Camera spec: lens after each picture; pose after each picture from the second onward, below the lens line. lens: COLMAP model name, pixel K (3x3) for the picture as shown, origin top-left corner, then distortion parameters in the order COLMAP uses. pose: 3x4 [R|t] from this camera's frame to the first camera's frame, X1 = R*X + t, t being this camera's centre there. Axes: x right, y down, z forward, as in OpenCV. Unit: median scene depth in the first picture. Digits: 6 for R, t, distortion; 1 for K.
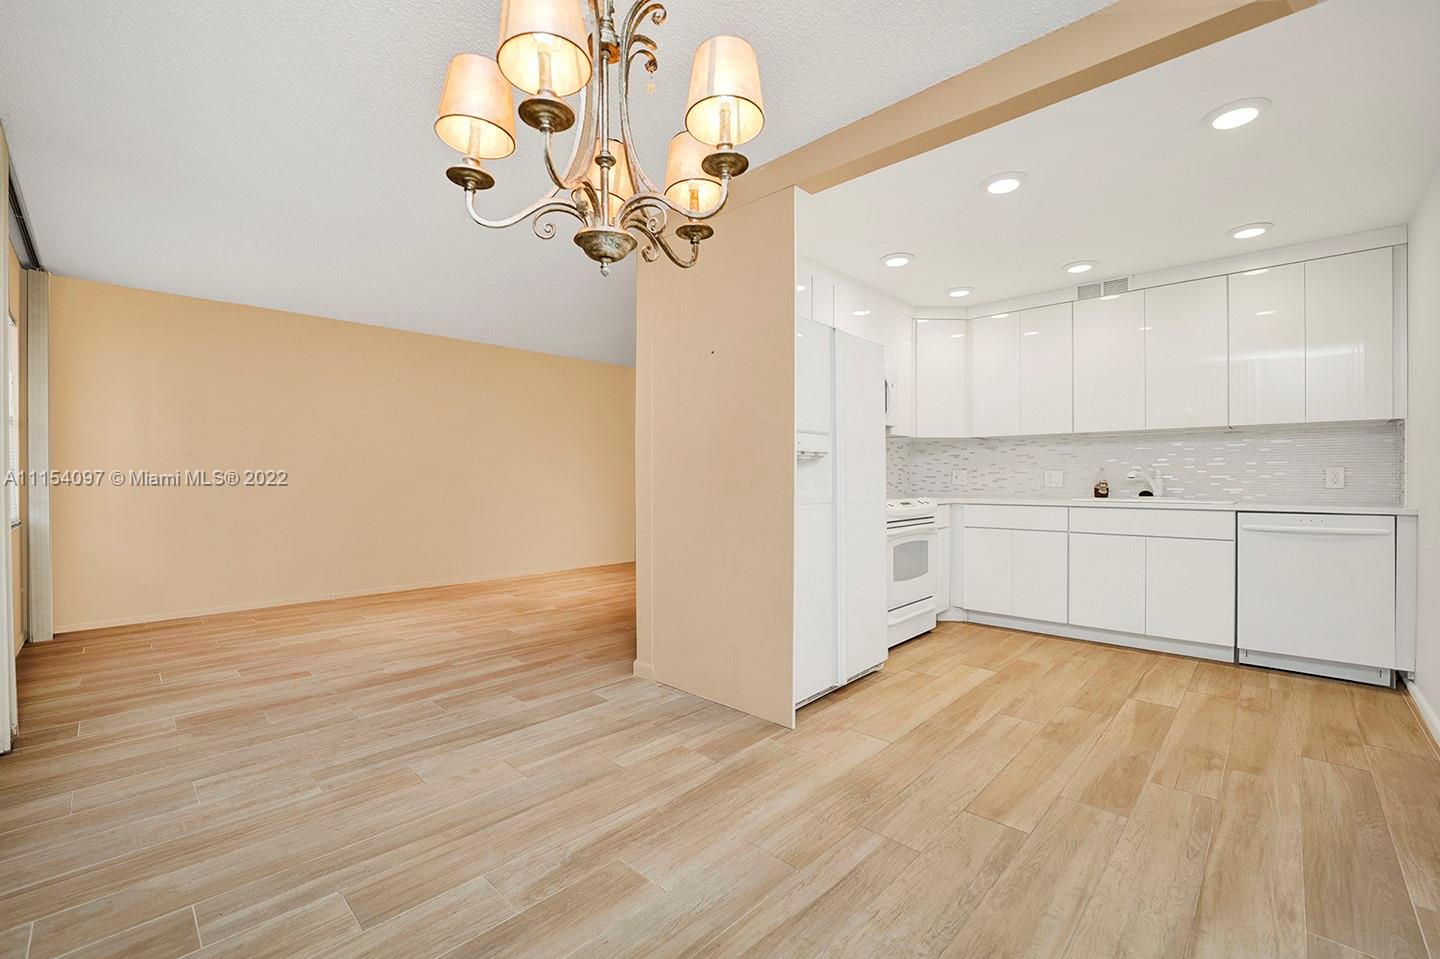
lens RADIAL K [[598.7, 0, 721.1], [0, 598.7, 481.4], [0, 0, 1]] dist [-0.028159, 0.003653]
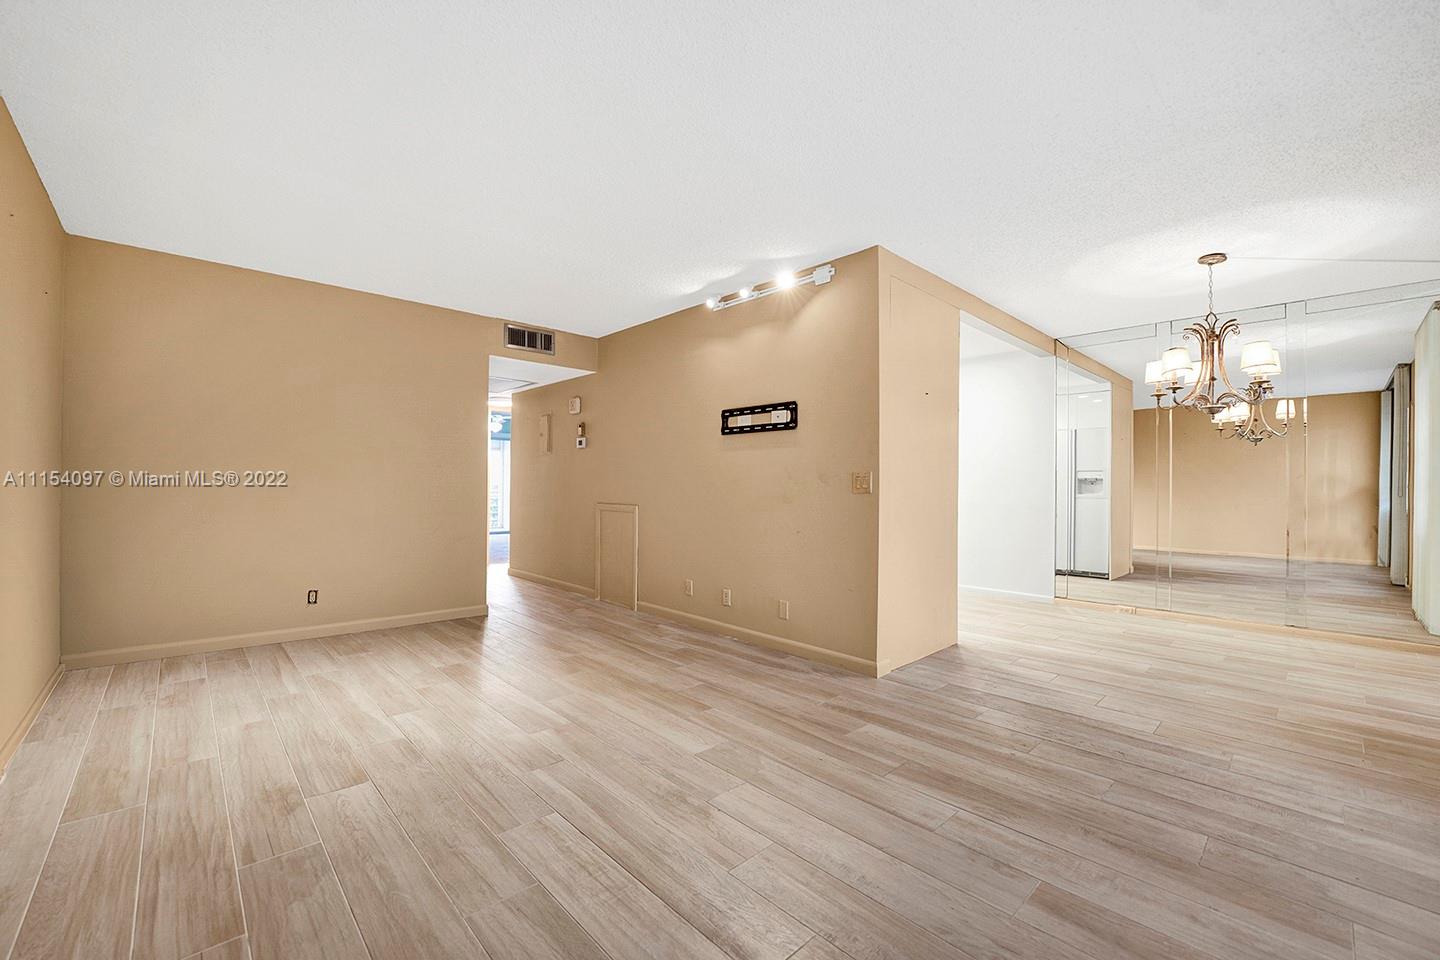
lens RADIAL K [[587.8, 0, 712.5], [0, 587.8, 487.6], [0, 0, 1]] dist [-0.020693, 0.000296]
pose [[0.065504, -0.001199, 0.997852, -1.227875], [0.000805, 0.999999, 0.001148, -0.009375], [-0.997852, 0.000728, 0.065505, 1.270415]]
